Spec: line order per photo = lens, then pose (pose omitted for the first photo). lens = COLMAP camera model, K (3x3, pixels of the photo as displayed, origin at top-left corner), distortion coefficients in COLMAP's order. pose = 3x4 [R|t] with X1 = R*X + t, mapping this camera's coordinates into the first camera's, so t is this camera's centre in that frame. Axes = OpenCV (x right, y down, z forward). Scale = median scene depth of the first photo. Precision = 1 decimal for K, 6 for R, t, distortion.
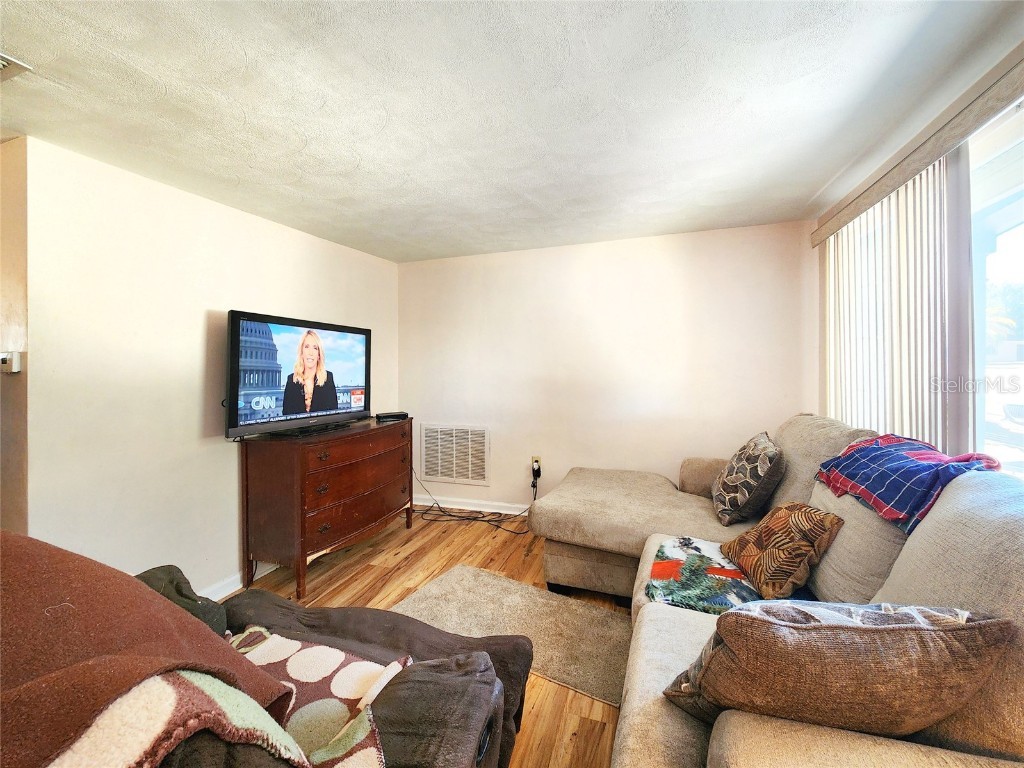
lens RADIAL K [[427.0, 0, 506.9], [0, 427.0, 375.1], [0, 0, 1]] dist [0.000901, -0.000460]
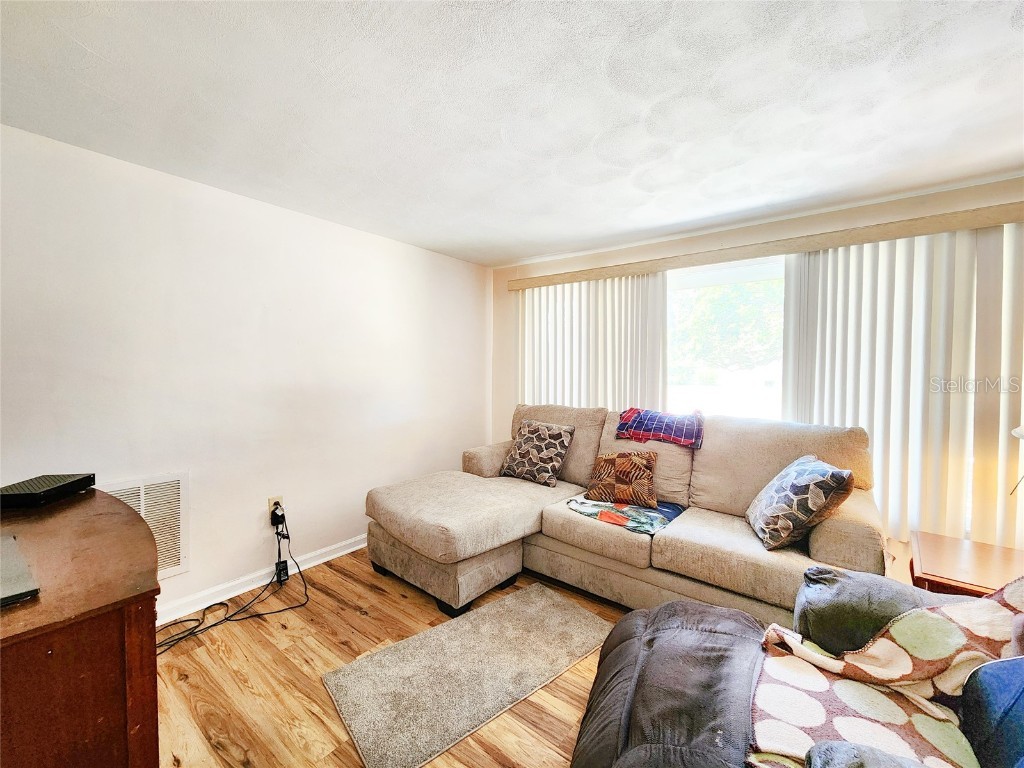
lens RADIAL K [[427.0, 0, 509.1], [0, 427.0, 379.7], [0, 0, 1]] dist [0.000901, -0.000460]
pose [[0.300082, -0.023328, 0.953628, -0.601965], [0.006408, 0.999728, 0.022439, -0.020794], [-0.953892, -0.000623, 0.300150, 0.508291]]
